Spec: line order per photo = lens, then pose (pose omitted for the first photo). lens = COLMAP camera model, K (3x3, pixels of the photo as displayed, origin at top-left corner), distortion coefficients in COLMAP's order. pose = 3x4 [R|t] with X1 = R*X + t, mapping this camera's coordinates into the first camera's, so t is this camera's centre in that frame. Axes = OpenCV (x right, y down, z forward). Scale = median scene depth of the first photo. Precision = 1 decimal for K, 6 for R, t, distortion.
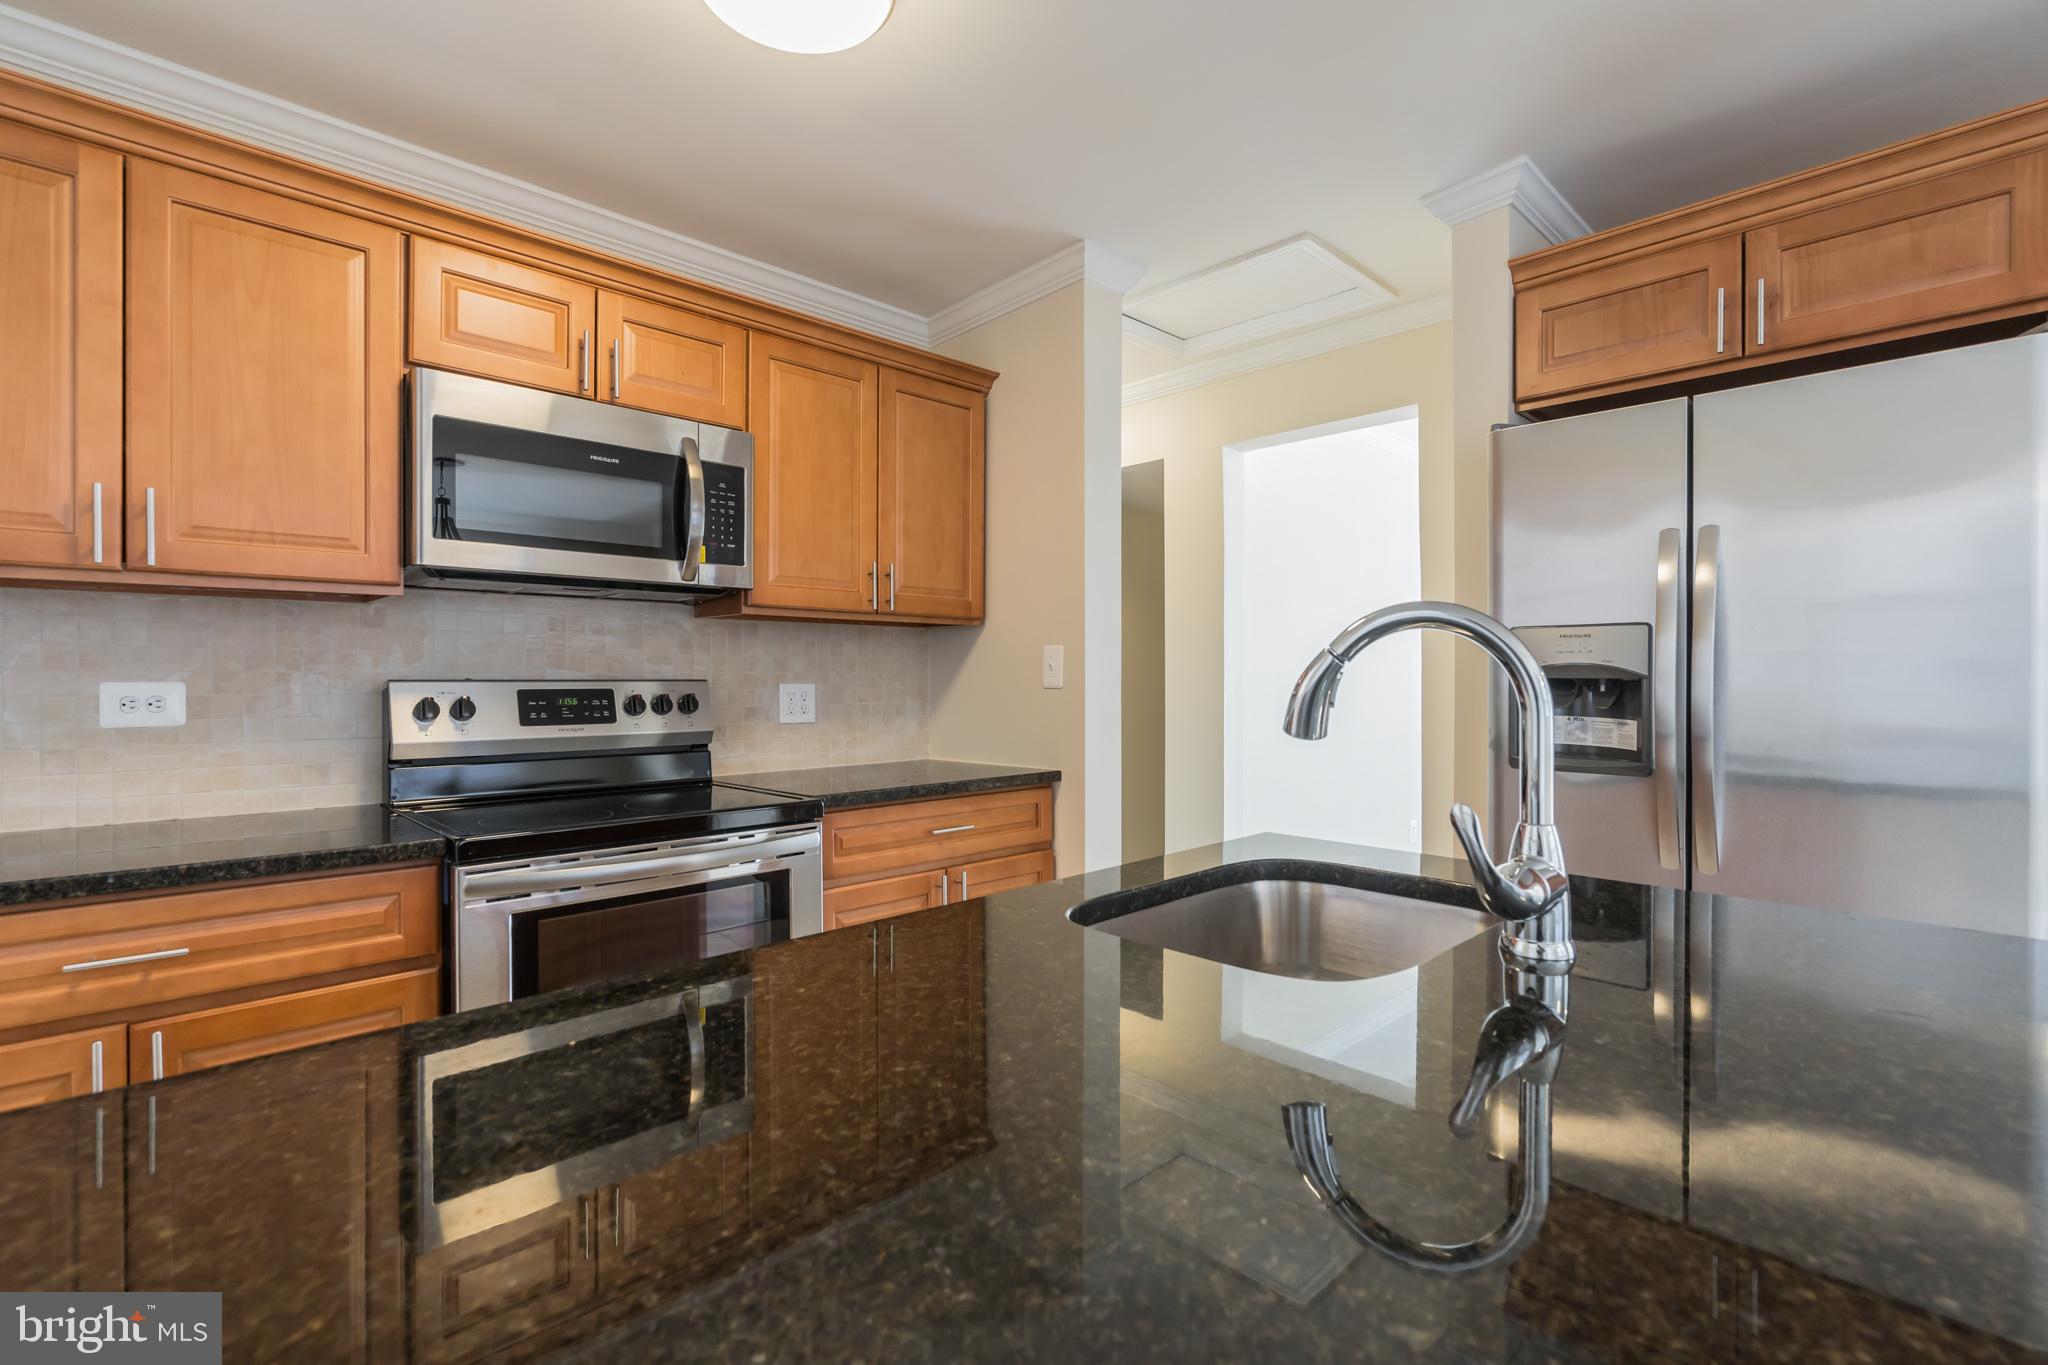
lens RADIAL K [[928.4, 0, 1022.2], [0, 928.4, 681.8], [0, 0, 1]] dist [-0.009293, 0.003513]
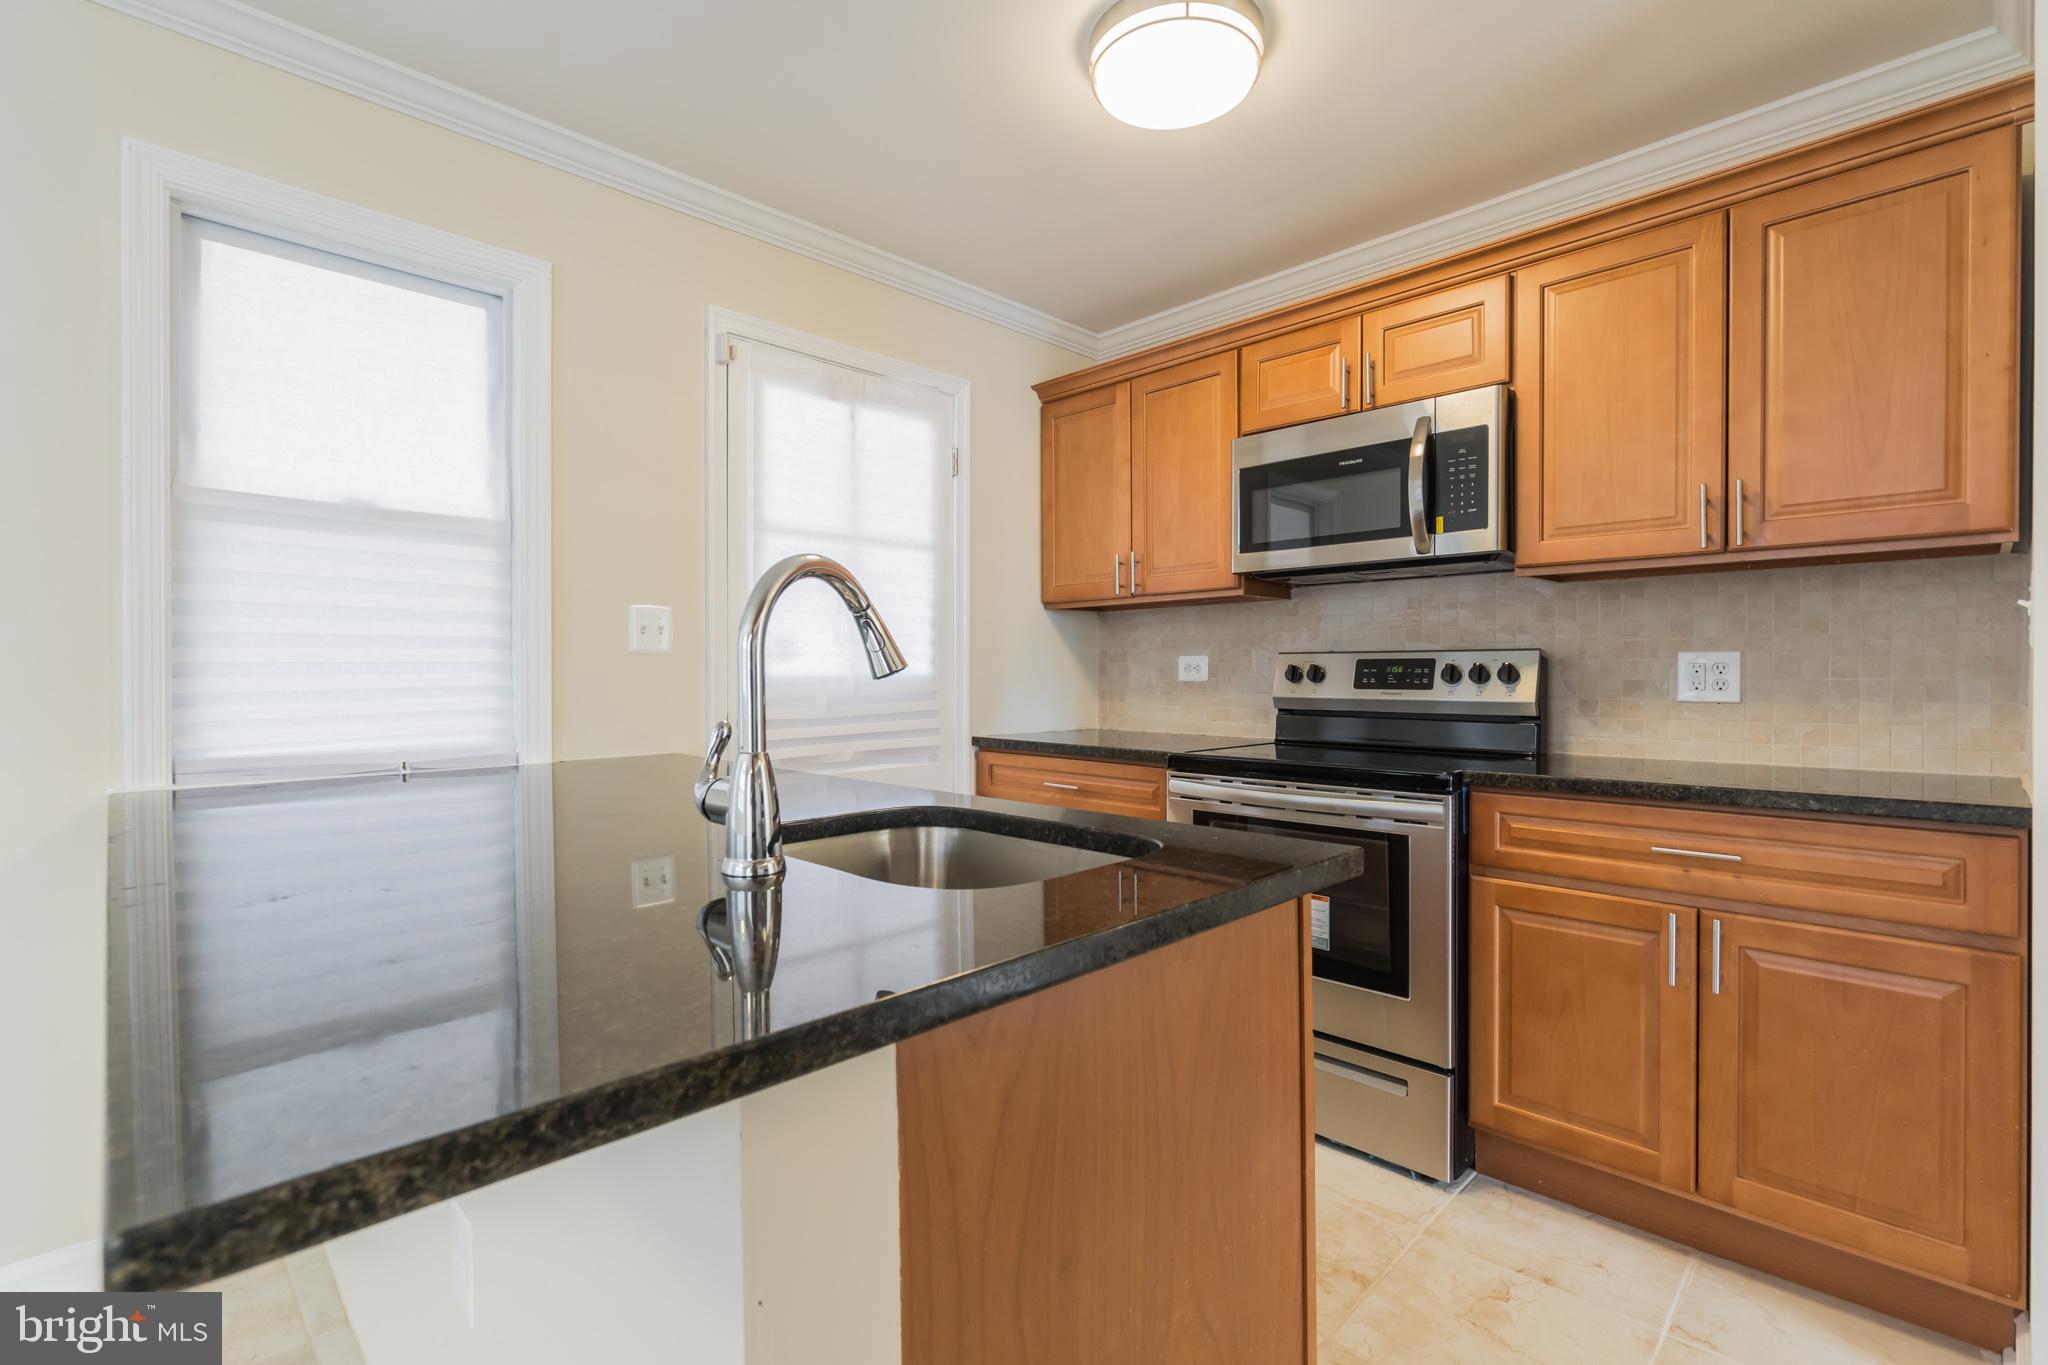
lens RADIAL K [[928.4, 0, 993.0], [0, 928.4, 676.2], [0, 0, 1]] dist [-0.009293, 0.003513]
pose [[-0.008839, 0.005975, -0.999943, 0.669603], [-0.001807, 0.999980, 0.005991, 0.023758], [0.999959, 0.001860, -0.008828, 0.506359]]
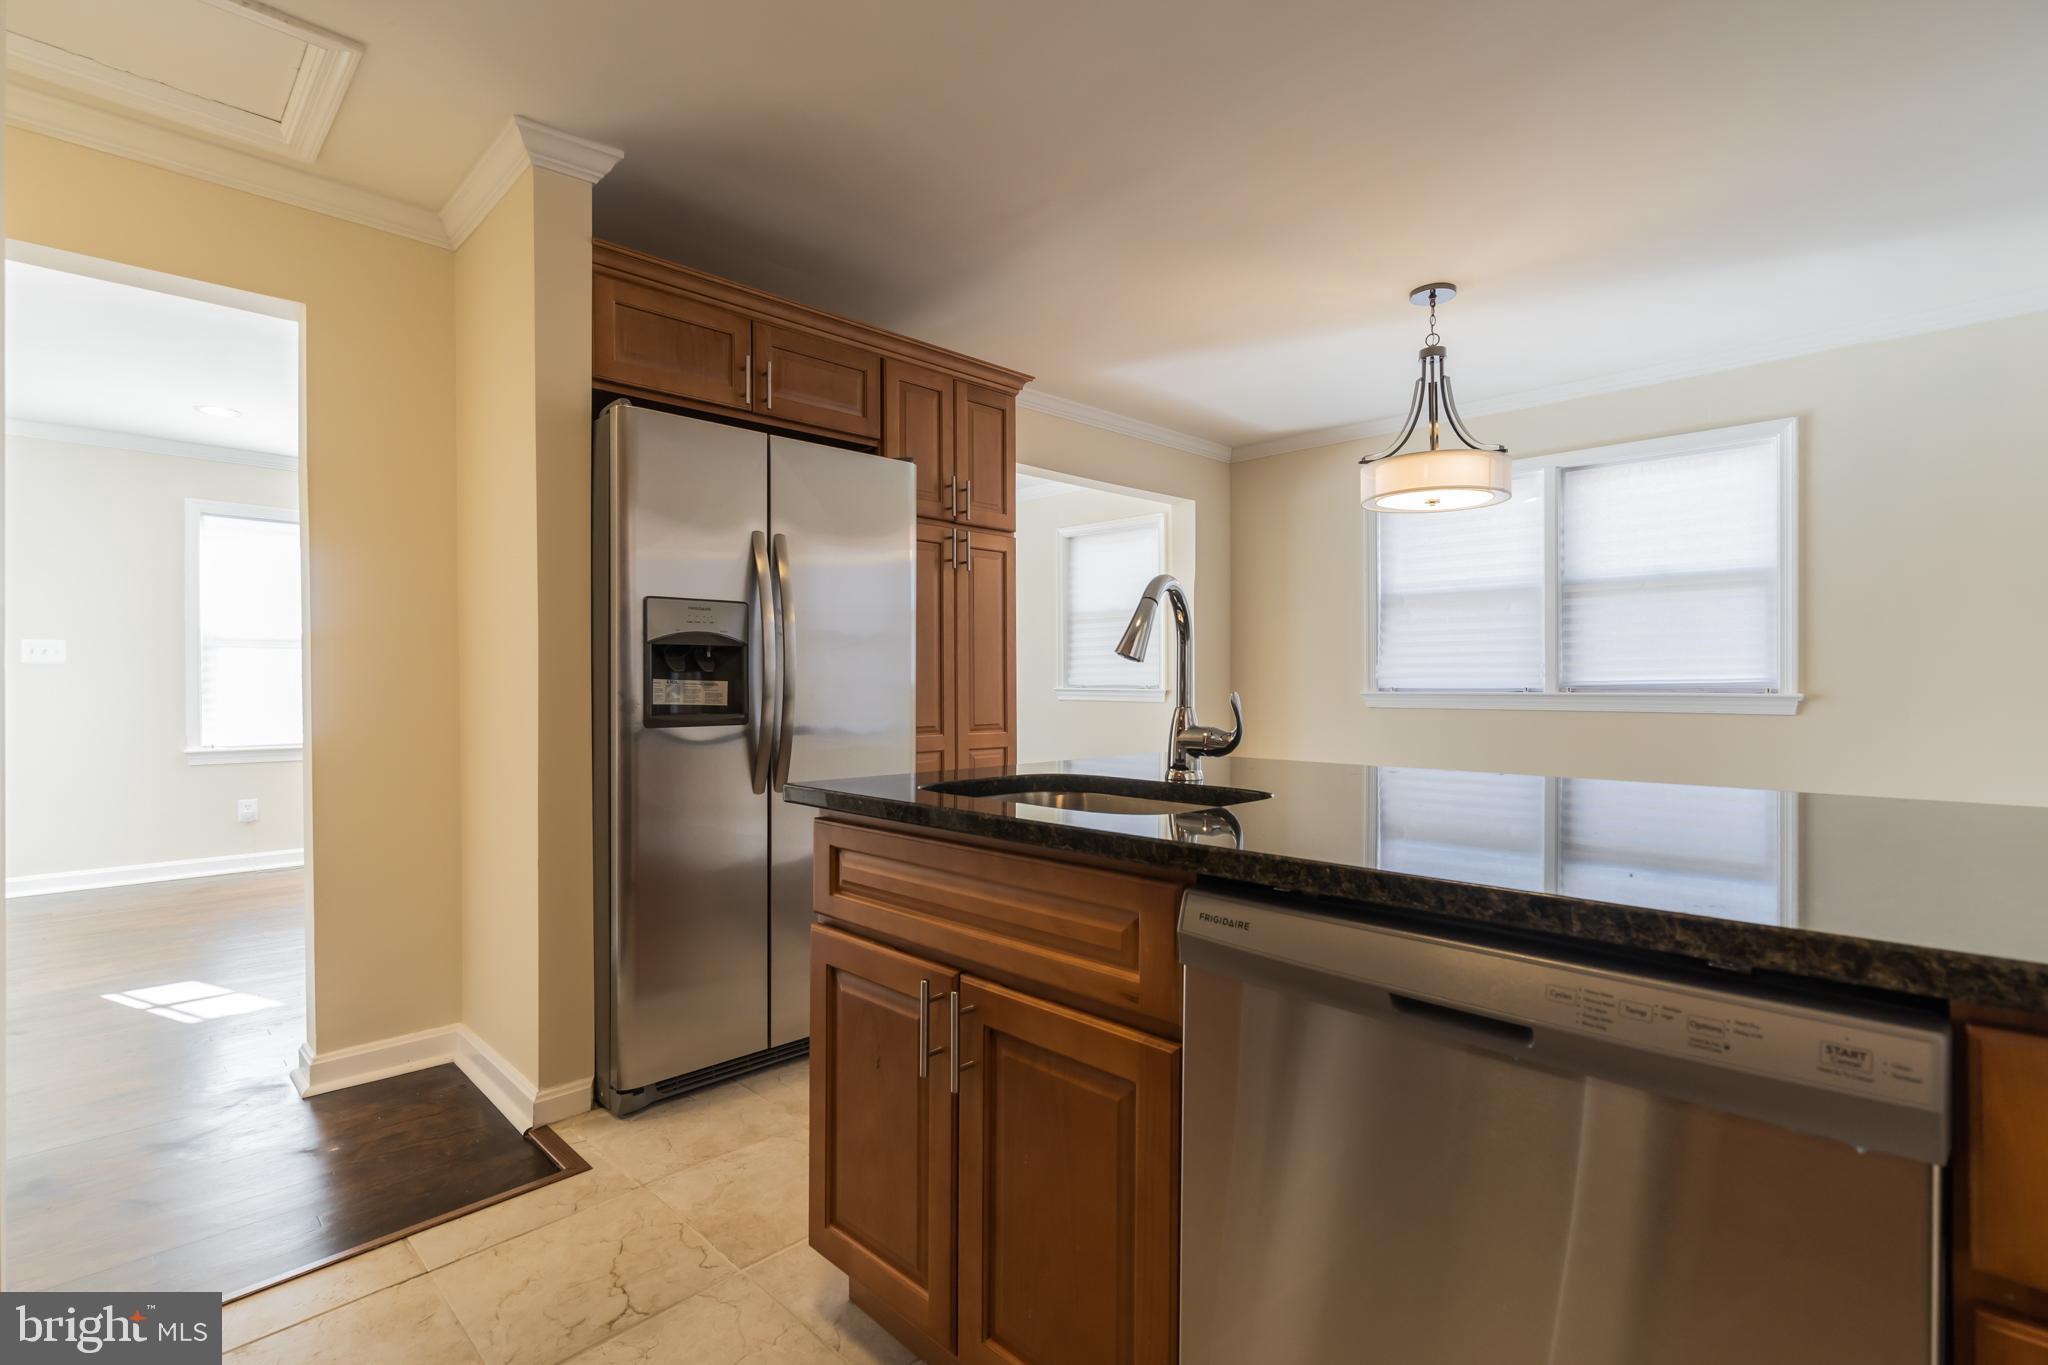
lens RADIAL K [[928.4, 0, 1024.6], [0, 928.4, 691.0], [0, 0, 1]] dist [-0.009293, 0.003513]
pose [[-0.017840, -0.003315, 0.999835, -0.488909], [0.009839, 0.999945, 0.003491, 0.045910], [-0.999792, 0.009900, -0.017807, 0.527002]]
